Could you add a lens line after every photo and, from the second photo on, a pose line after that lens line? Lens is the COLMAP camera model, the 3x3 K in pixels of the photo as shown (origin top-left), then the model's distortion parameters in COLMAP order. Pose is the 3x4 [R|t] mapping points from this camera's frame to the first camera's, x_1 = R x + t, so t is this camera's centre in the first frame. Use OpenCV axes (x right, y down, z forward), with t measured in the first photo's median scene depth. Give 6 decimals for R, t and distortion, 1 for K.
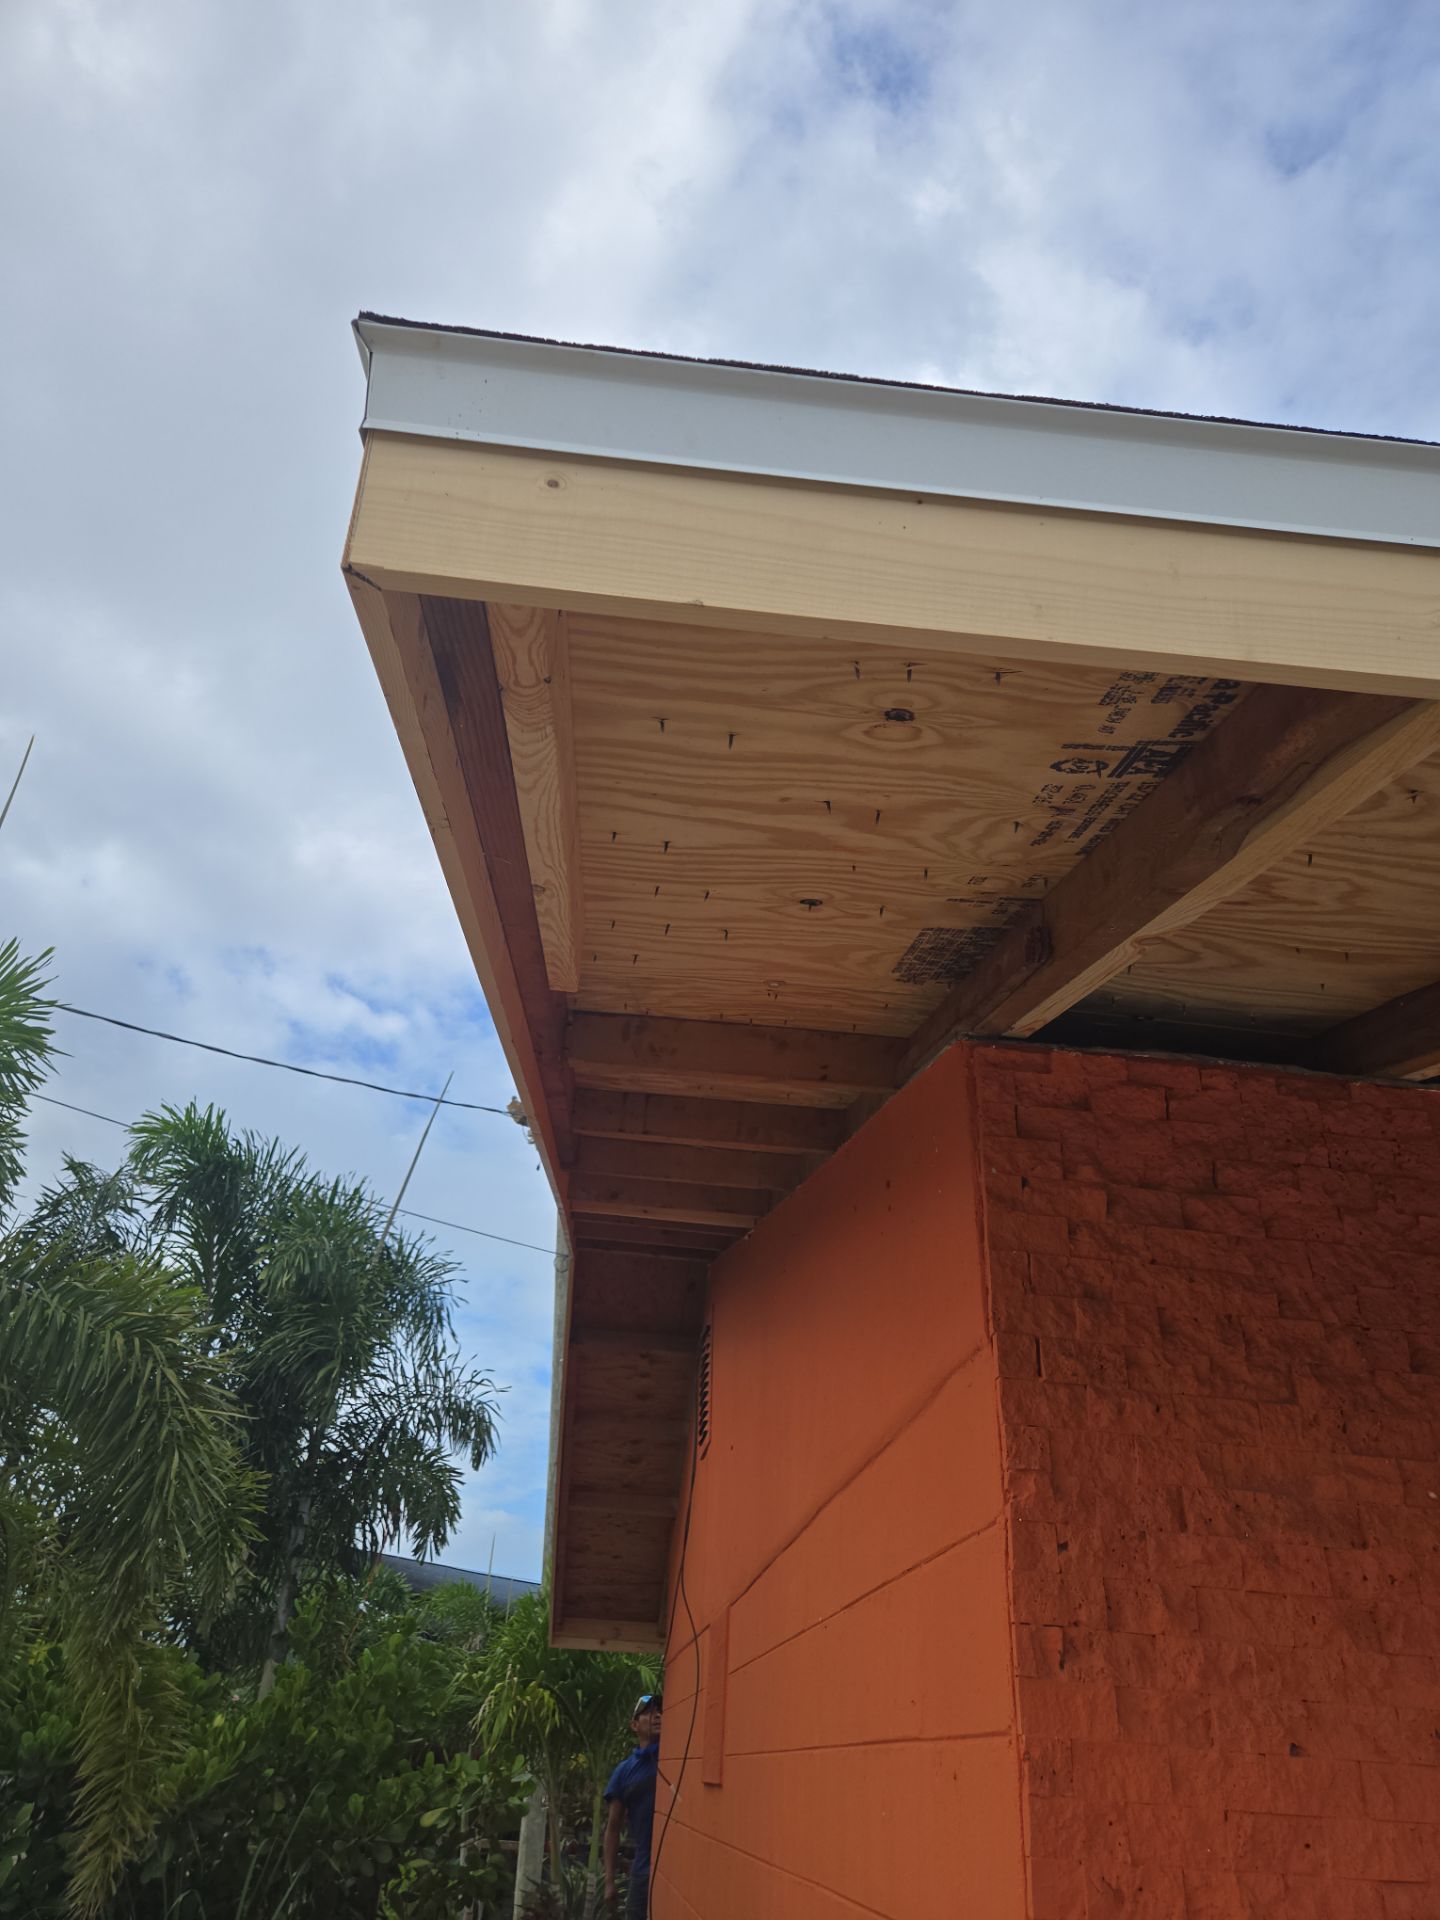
lens RADIAL K [[1306.6, 0, 720.0], [0, 1306.6, 960.0], [0, 0, 1]] dist [0.088323, -0.072090]
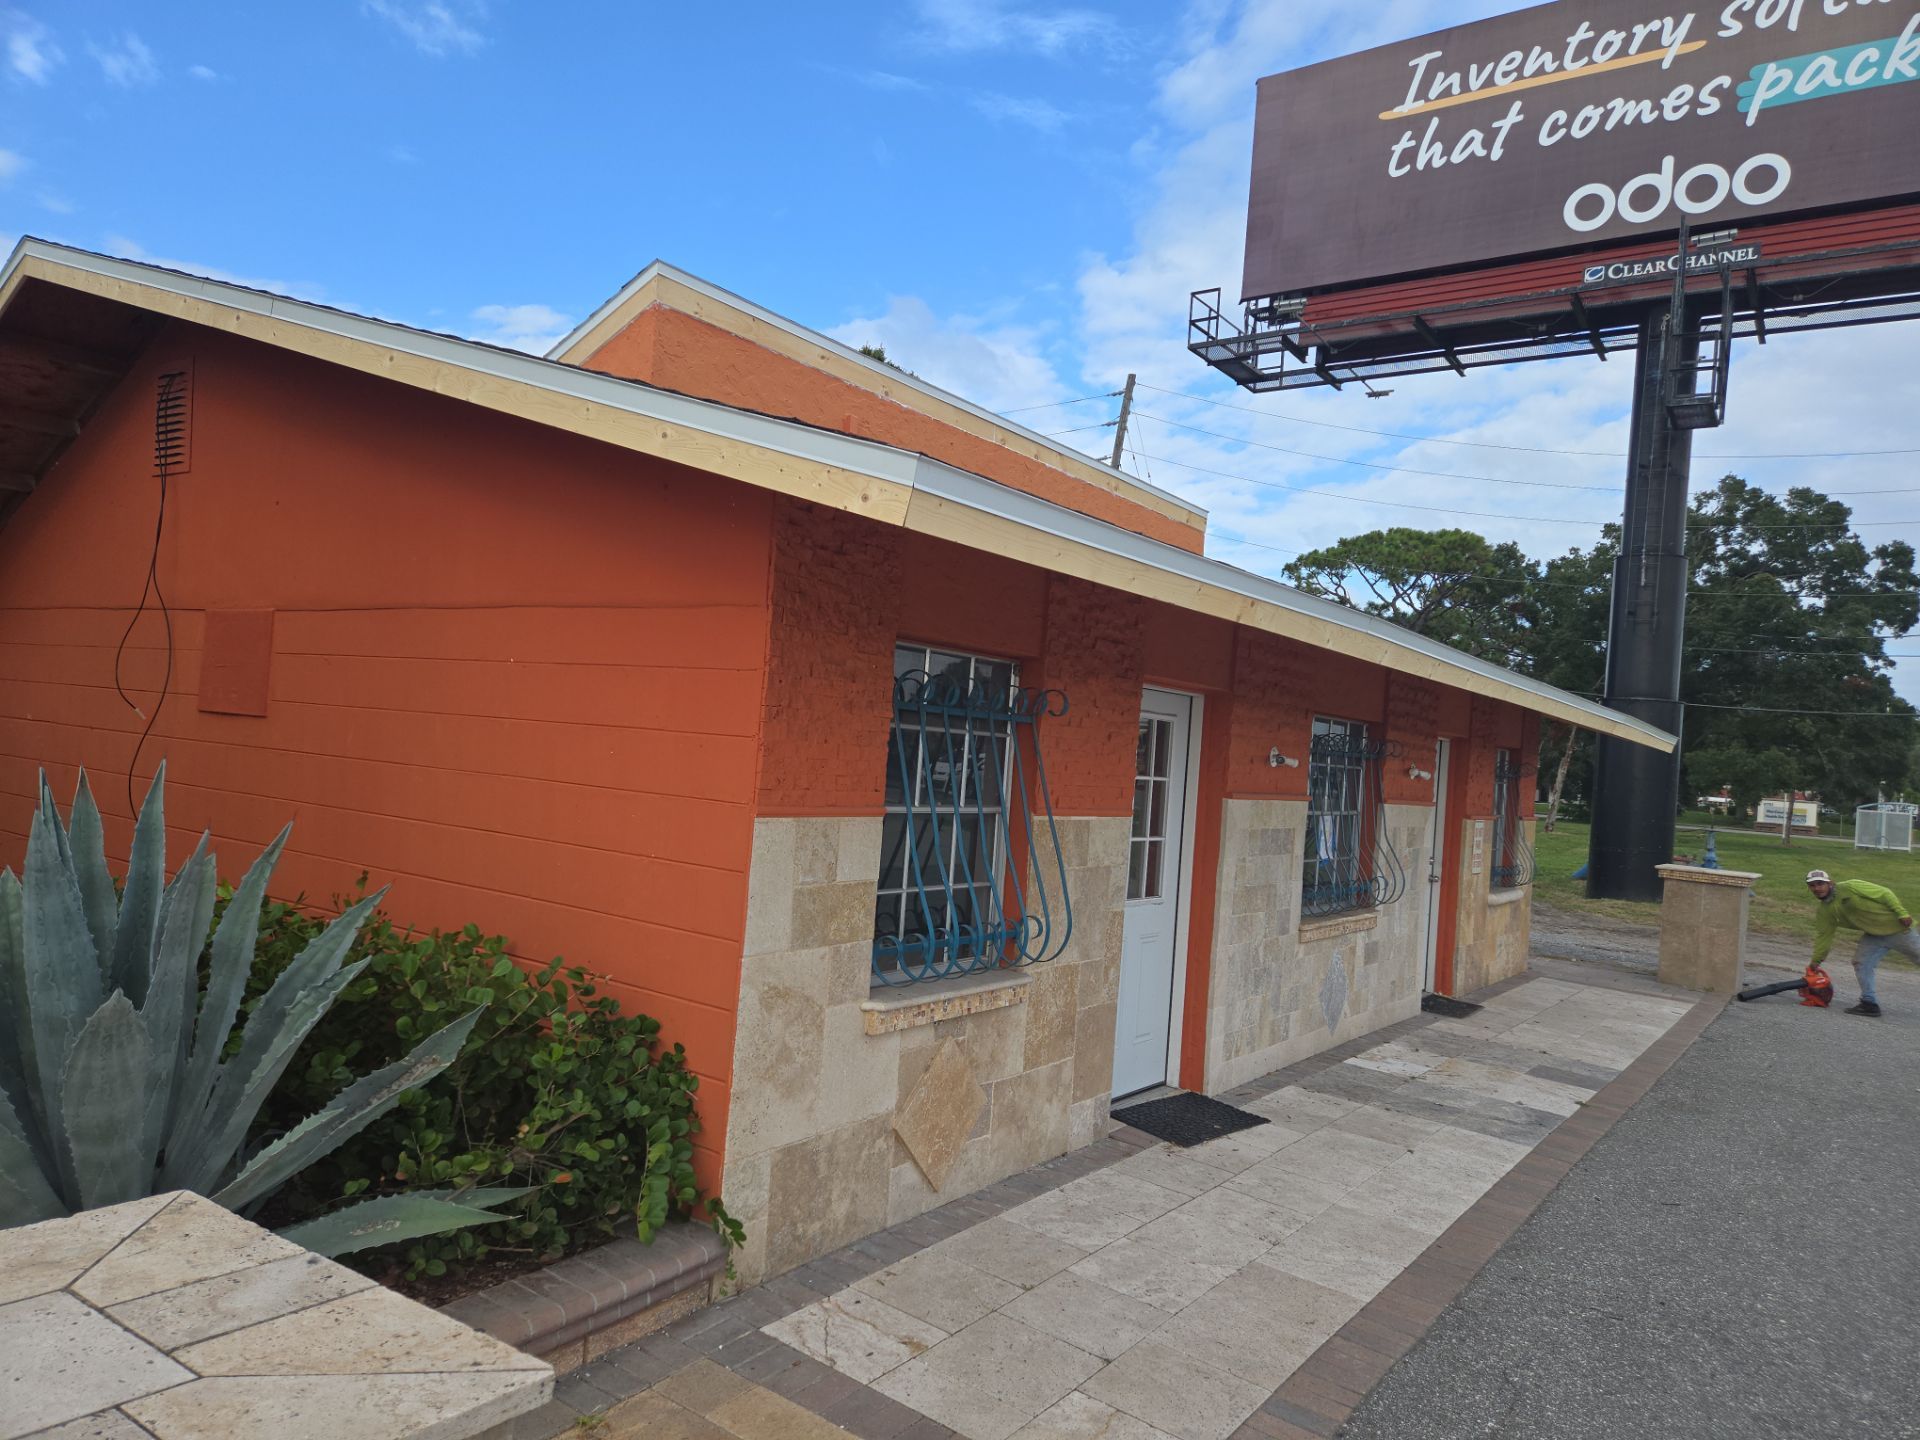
lens RADIAL K [[1306.6, 0, 965.6], [0, 1306.6, 741.9], [0, 0, 1]] dist [0.088323, -0.072090]
pose [[0.670353, 0.003897, 0.742032, -1.413960], [-0.421592, 0.824913, 0.376535, -0.607732], [-0.610645, -0.565246, 0.554626, -0.778269]]
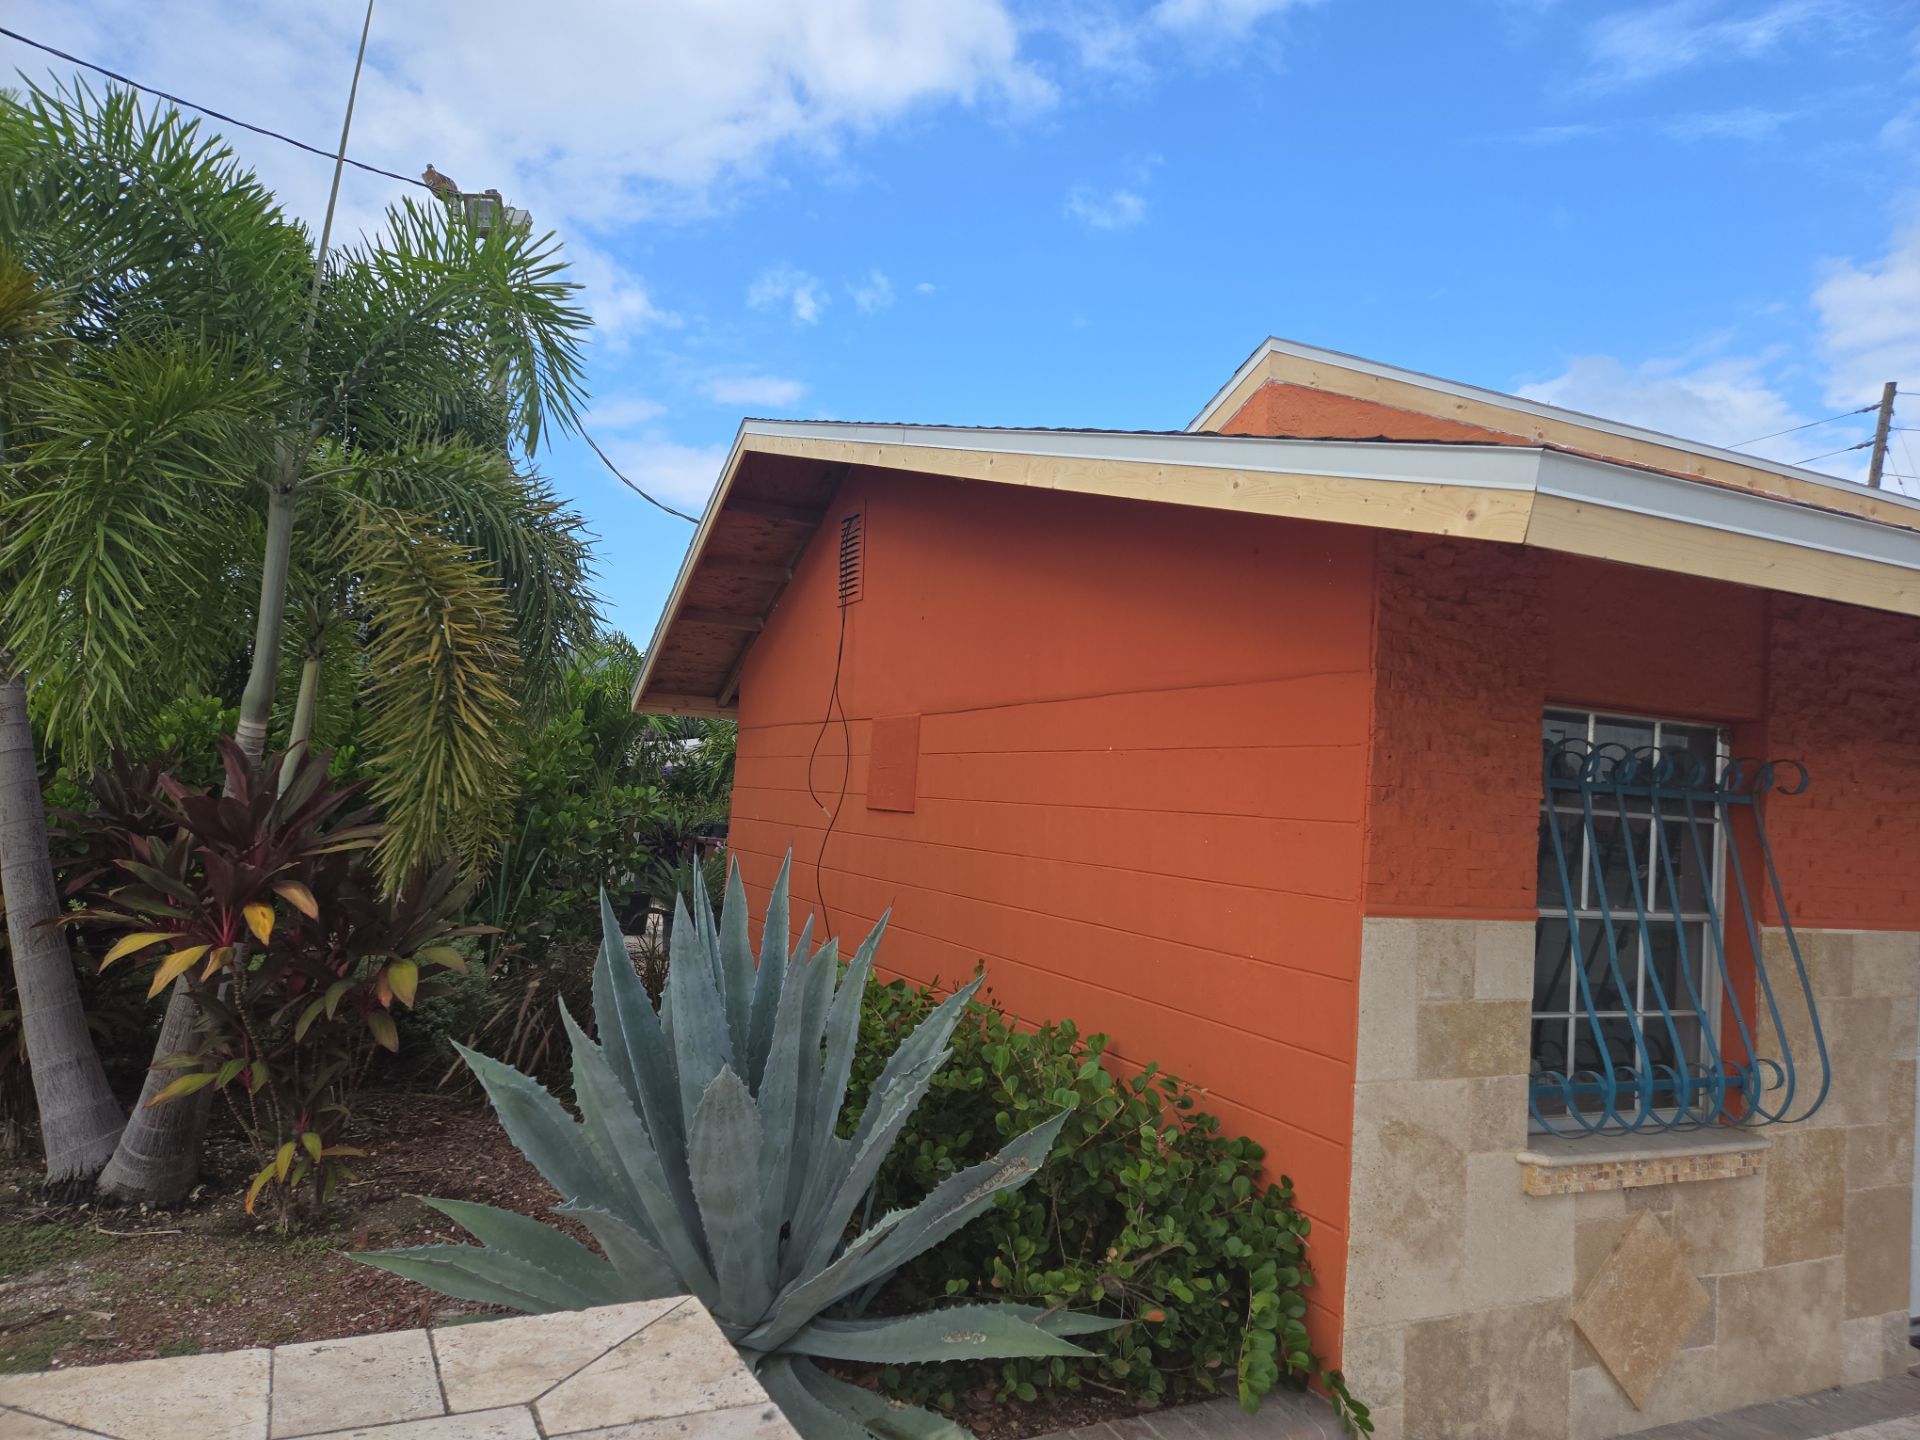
lens RADIAL K [[1300.9, 0, 946.3], [0, 1300.9, 745.1], [0, 0, 1]] dist [0.090548, -0.080182]
pose [[0.945204, 0.022389, 0.325712, -1.171376], [-0.182414, 0.863614, 0.469996, -0.501160], [-0.270767, -0.503656, 0.820375, -0.657603]]
